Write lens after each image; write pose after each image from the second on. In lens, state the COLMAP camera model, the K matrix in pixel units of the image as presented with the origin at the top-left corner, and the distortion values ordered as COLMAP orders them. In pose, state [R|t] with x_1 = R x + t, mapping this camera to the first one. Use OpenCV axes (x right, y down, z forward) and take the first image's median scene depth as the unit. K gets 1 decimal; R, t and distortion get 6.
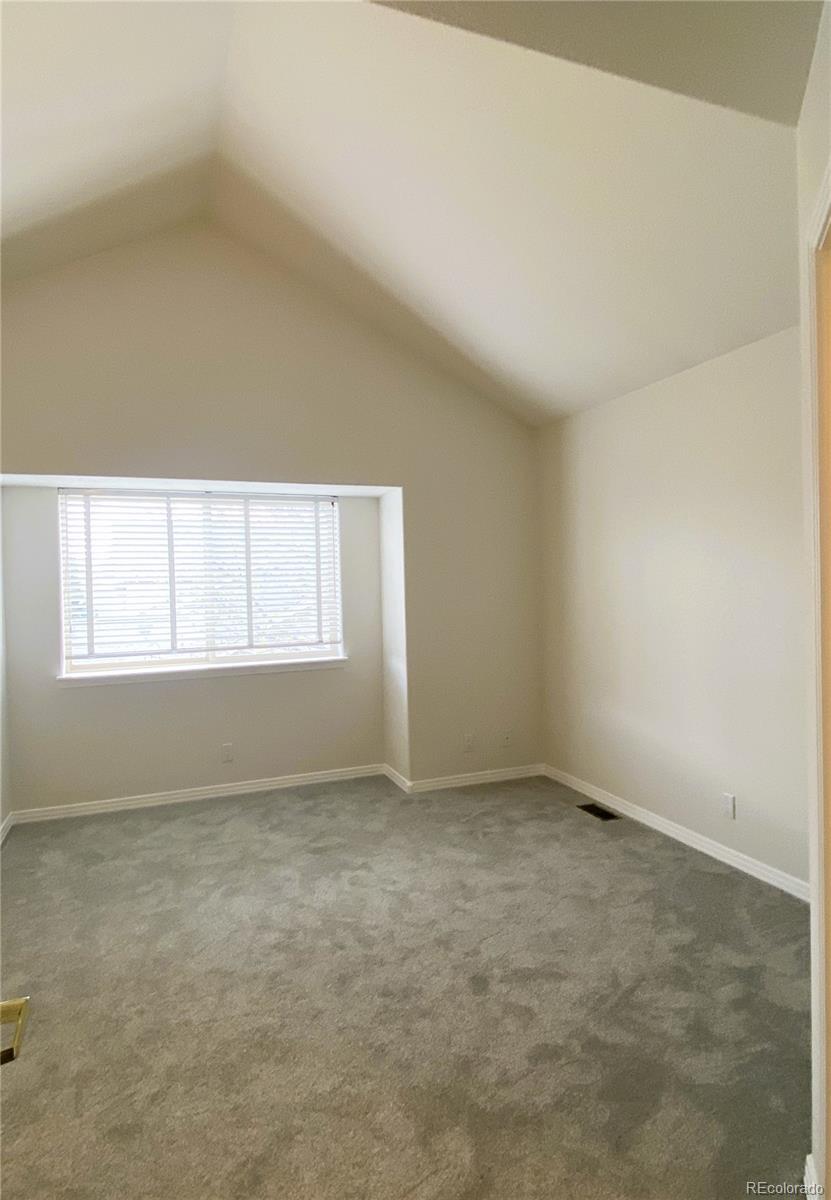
lens RADIAL K [[658.4, 0, 415.5], [0, 658.4, 600.0], [0, 0, 1]] dist [0.000901, 0.000057]
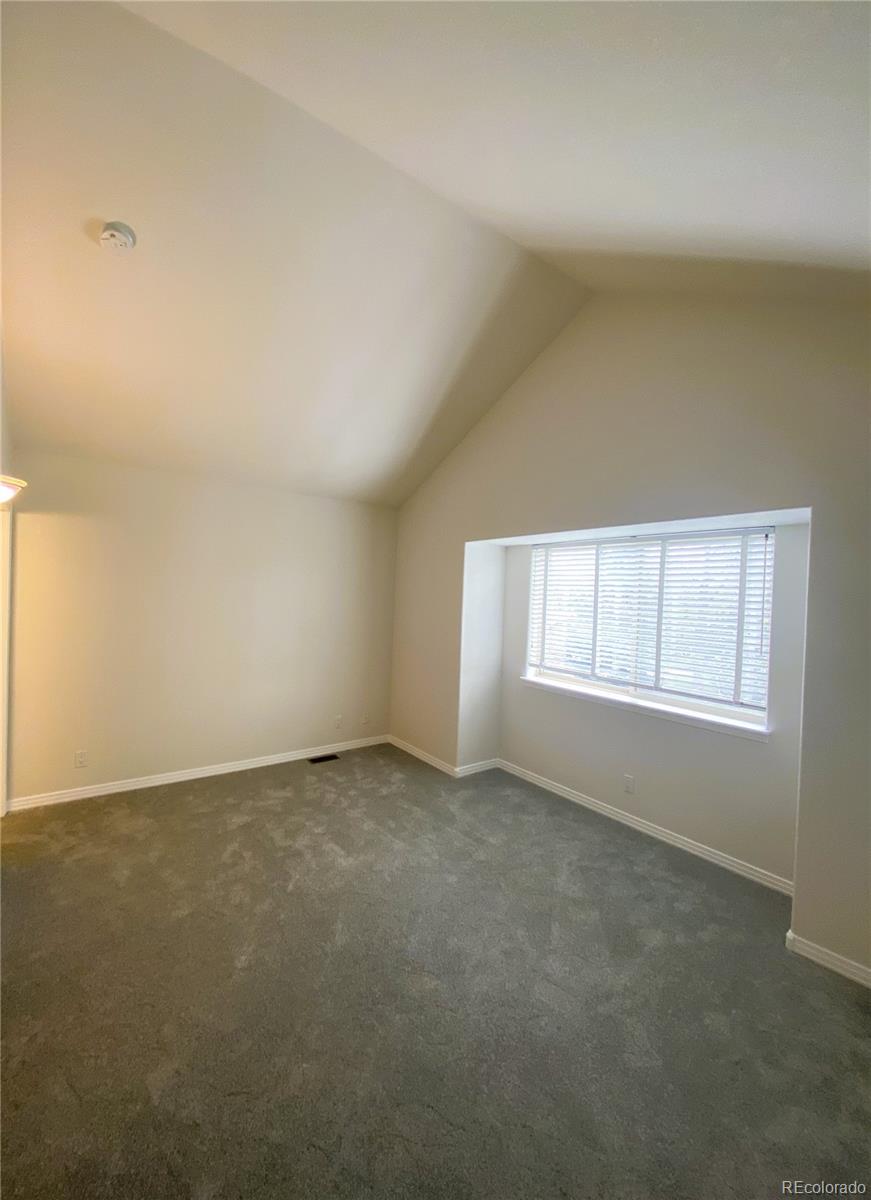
lens RADIAL K [[484.1, 0, 435.5], [0, 484.1, 600.0], [0, 0, 1]] dist [0.000000, -0.000090]
pose [[0.254238, 0.042053, -0.966227, 0.392556], [-0.073238, 0.997023, 0.024123, -0.059138], [0.964365, 0.064631, 0.256561, 0.520852]]
